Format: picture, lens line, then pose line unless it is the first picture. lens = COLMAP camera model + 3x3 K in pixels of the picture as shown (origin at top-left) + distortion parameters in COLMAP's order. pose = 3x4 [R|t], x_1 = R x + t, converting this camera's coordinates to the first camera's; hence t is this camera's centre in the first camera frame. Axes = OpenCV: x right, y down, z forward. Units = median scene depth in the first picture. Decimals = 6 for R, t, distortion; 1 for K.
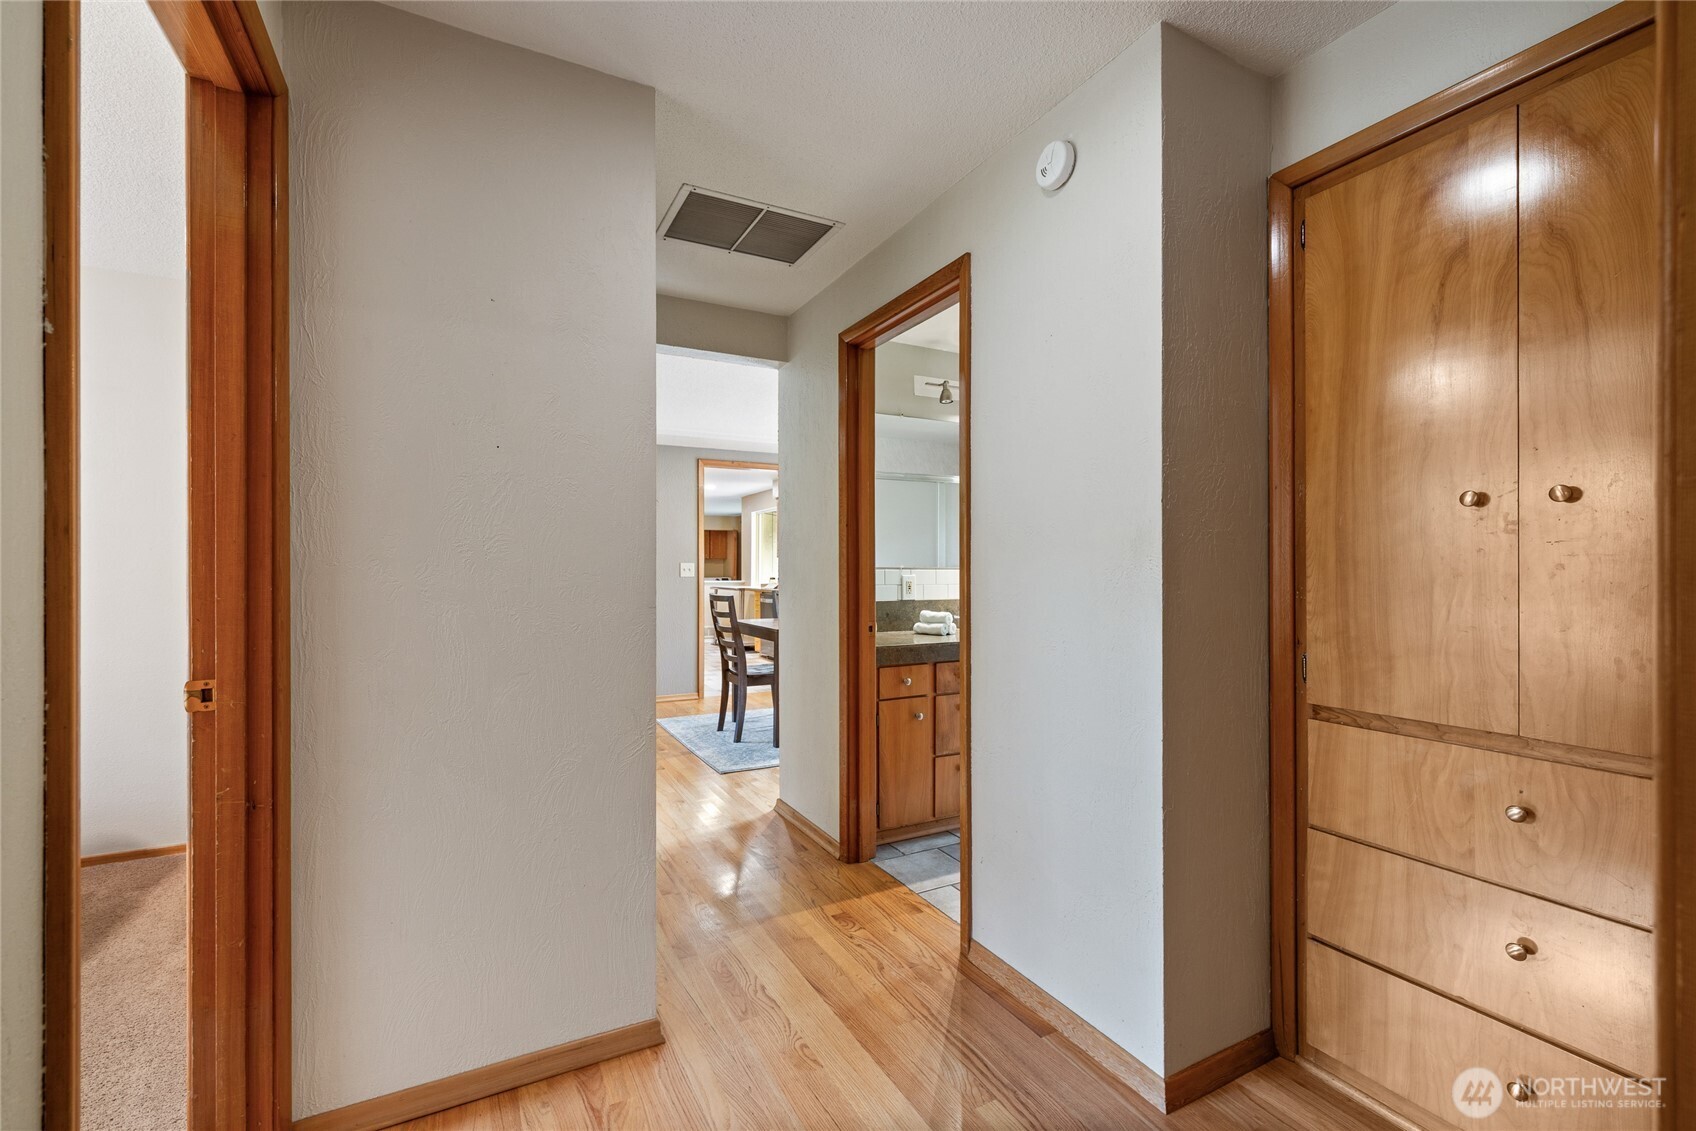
lens RADIAL K [[711.6, 0, 848.0], [0, 711.6, 565.5], [0, 0, 1]] dist [0.000951, 0.000164]
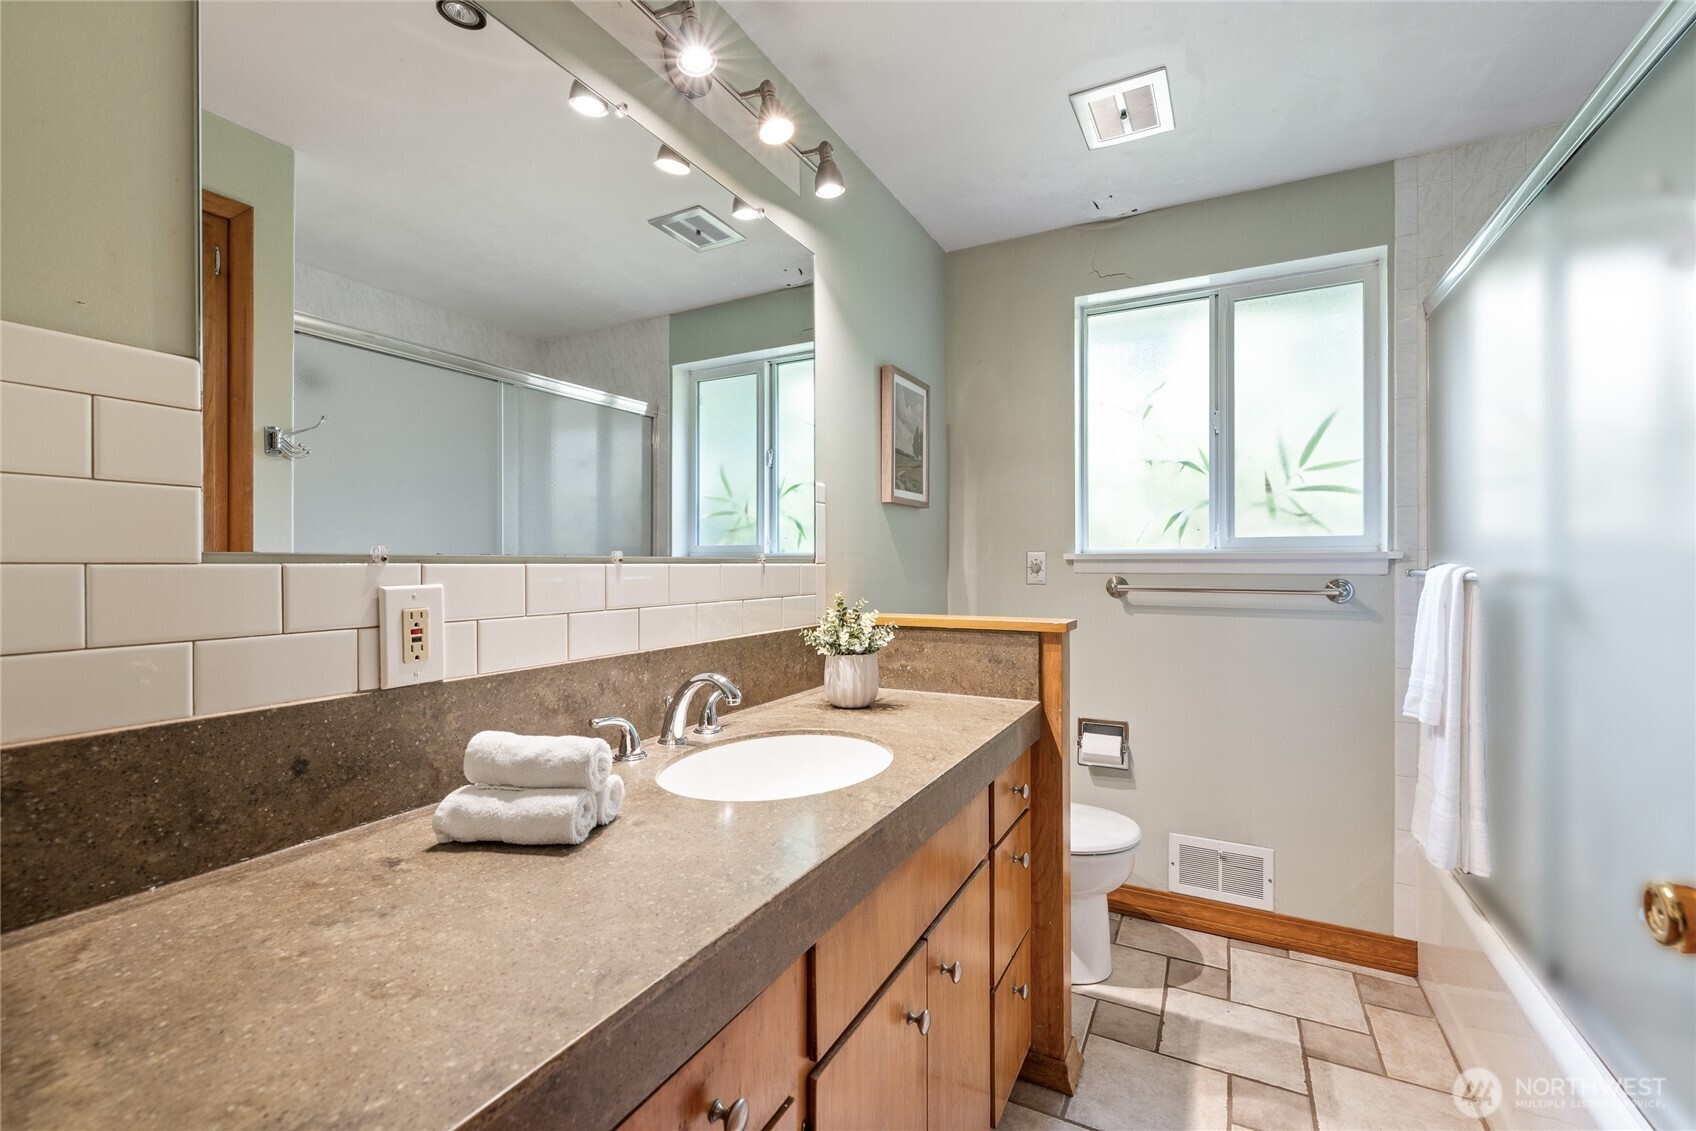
lens RADIAL K [[711.6, 0, 848.0], [0, 711.6, 565.5], [0, 0, 1]] dist [0.000951, 0.000164]
pose [[0.823286, -0.002369, 0.567621, 0.069849], [-0.000867, 0.999985, 0.005432, 0.005032], [-0.567626, -0.004964, 0.823272, 0.714526]]
